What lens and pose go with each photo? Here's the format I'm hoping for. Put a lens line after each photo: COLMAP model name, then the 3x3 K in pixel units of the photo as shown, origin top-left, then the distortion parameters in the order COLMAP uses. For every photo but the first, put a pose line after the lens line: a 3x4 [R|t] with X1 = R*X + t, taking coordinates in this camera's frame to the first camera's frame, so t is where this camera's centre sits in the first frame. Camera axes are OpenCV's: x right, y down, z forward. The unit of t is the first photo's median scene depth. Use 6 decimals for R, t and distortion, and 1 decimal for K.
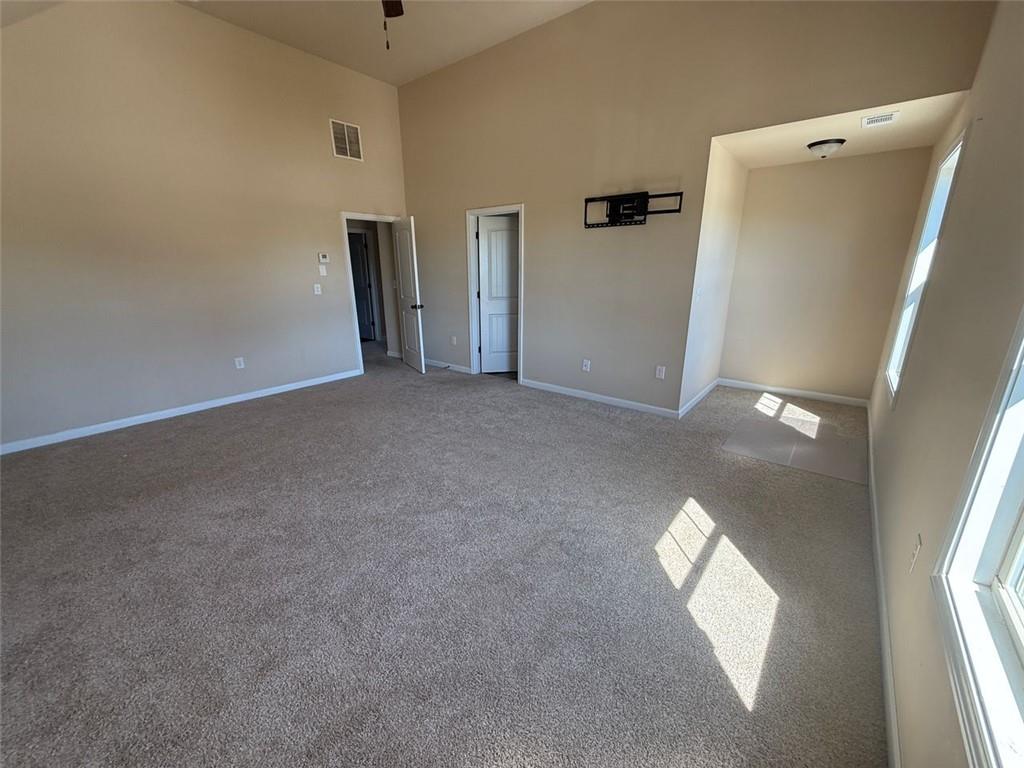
lens RADIAL K [[408.1, 0, 510.7], [0, 408.1, 384.0], [0, 0, 1]] dist [-0.001420, -0.000021]
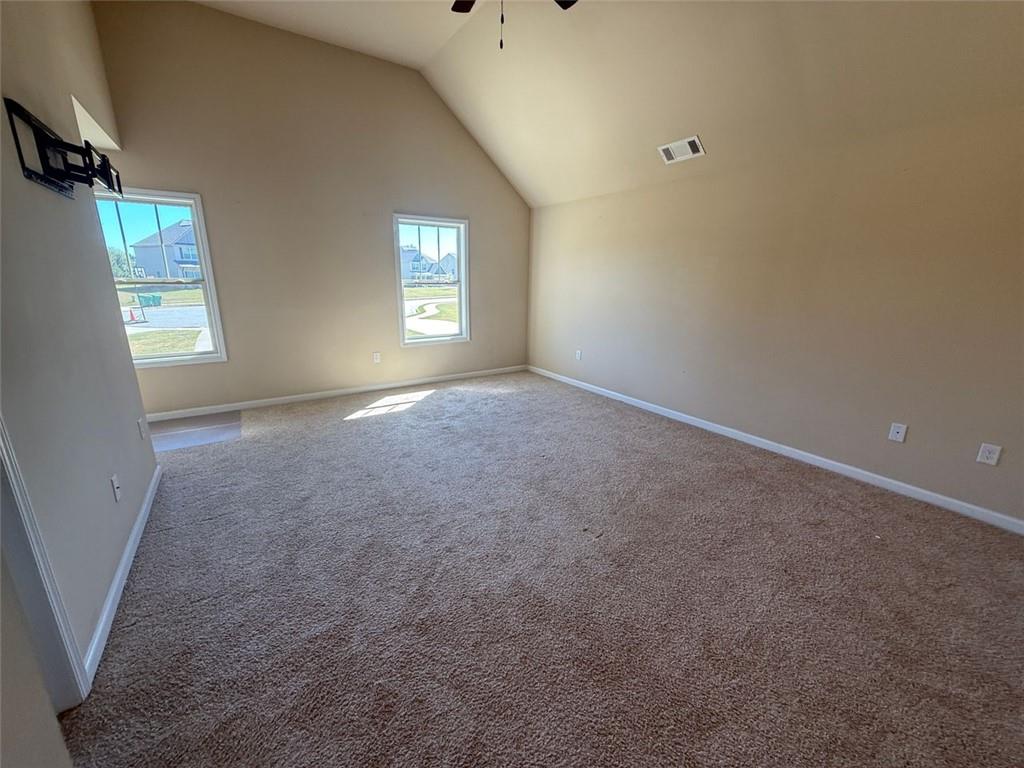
lens RADIAL K [[408.1, 0, 510.7], [0, 408.1, 384.0], [0, 0, 1]] dist [-0.001420, -0.000021]
pose [[-0.954216, -0.085062, 0.286767, -0.412053], [0.075214, 0.859675, 0.505274, -0.393360], [-0.289507, 0.503709, -0.813918, 1.348196]]
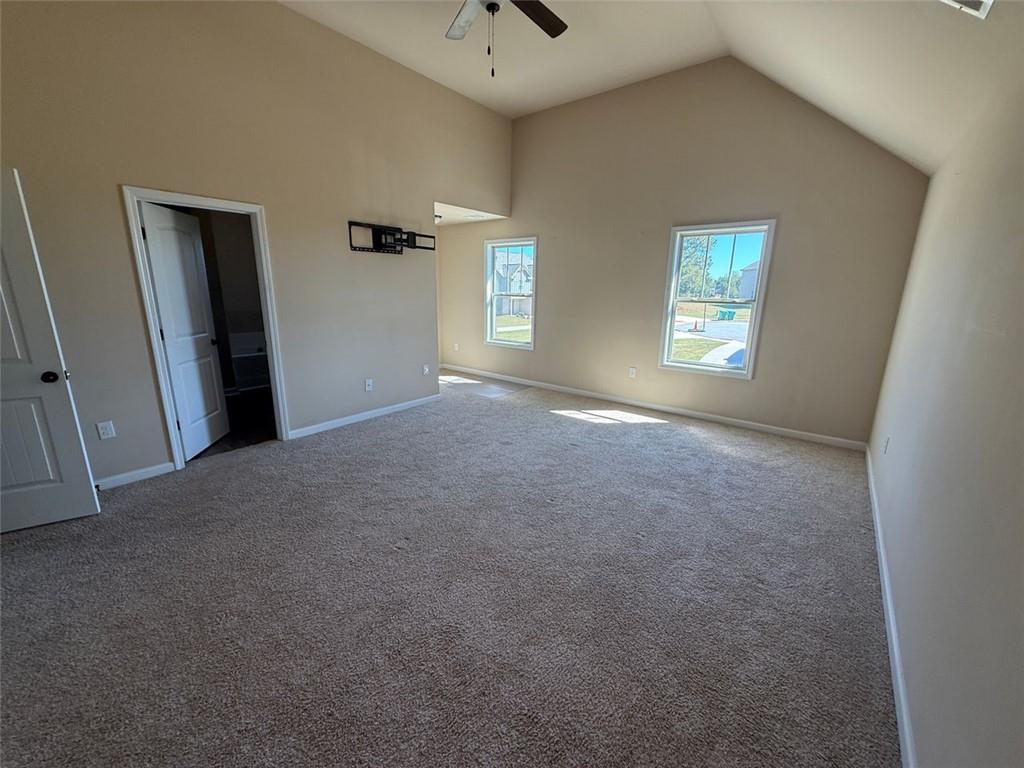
lens RADIAL K [[408.1, 0, 510.7], [0, 408.1, 384.0], [0, 0, 1]] dist [-0.001420, -0.000021]
pose [[-0.005999, -0.229446, 0.973303, -0.904238], [0.265909, 0.937912, 0.222742, -0.203397], [-0.963979, 0.260146, 0.055385, 0.687214]]
